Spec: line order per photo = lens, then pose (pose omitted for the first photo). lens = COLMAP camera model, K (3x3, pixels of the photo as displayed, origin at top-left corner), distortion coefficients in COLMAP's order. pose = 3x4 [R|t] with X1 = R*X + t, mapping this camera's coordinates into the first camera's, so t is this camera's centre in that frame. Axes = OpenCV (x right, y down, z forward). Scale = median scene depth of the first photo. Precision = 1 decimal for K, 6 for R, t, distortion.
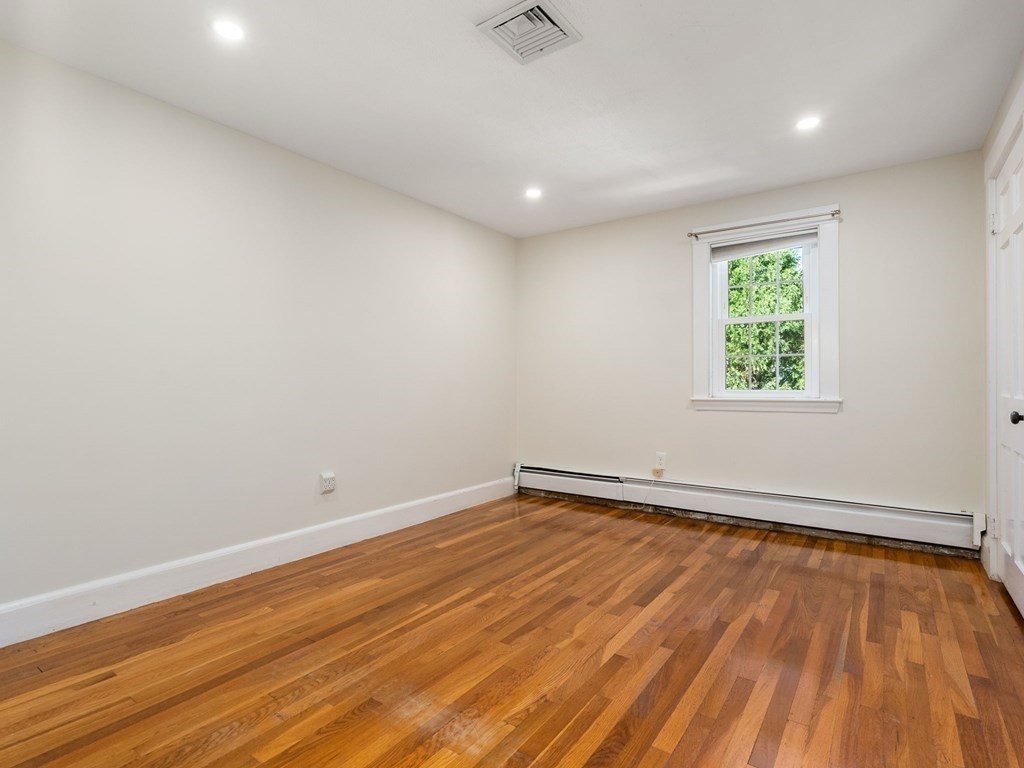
lens RADIAL K [[532.4, 0, 518.2], [0, 532.4, 381.1], [0, 0, 1]] dist [0.000761, -0.000139]
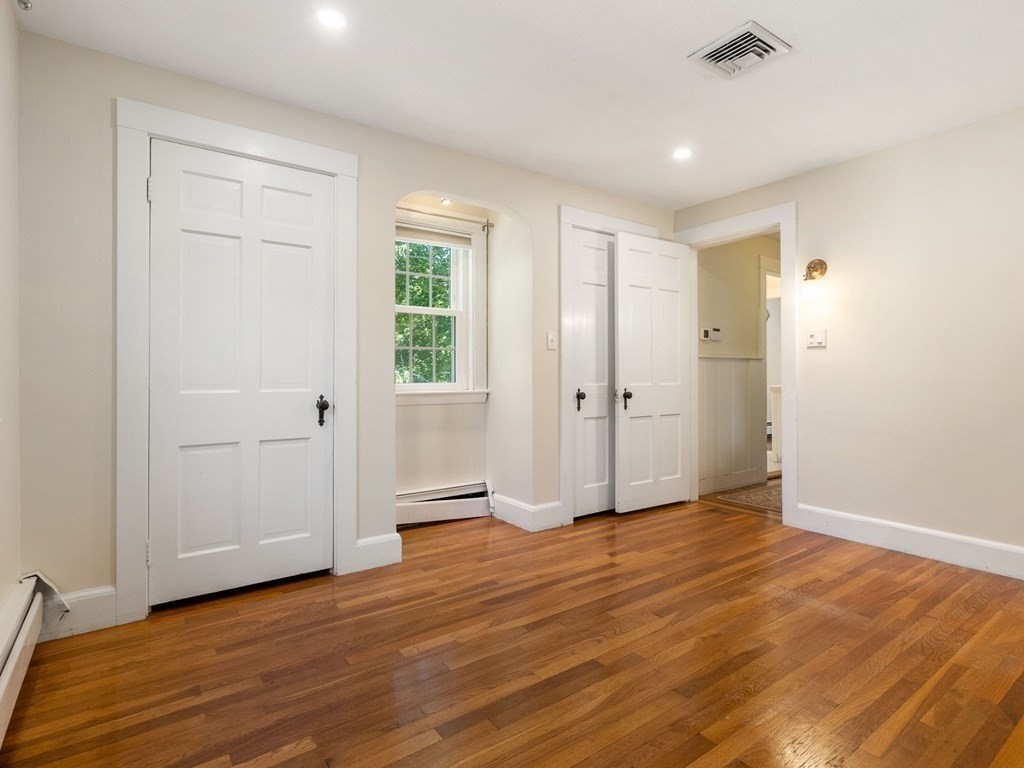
lens RADIAL K [[532.4, 0, 518.2], [0, 532.4, 381.1], [0, 0, 1]] dist [0.000761, -0.000139]
pose [[-0.945171, -0.000894, 0.326575, 0.092316], [0.004004, 0.999889, 0.014325, -0.005620], [-0.326551, 0.014847, -0.945063, 1.990201]]
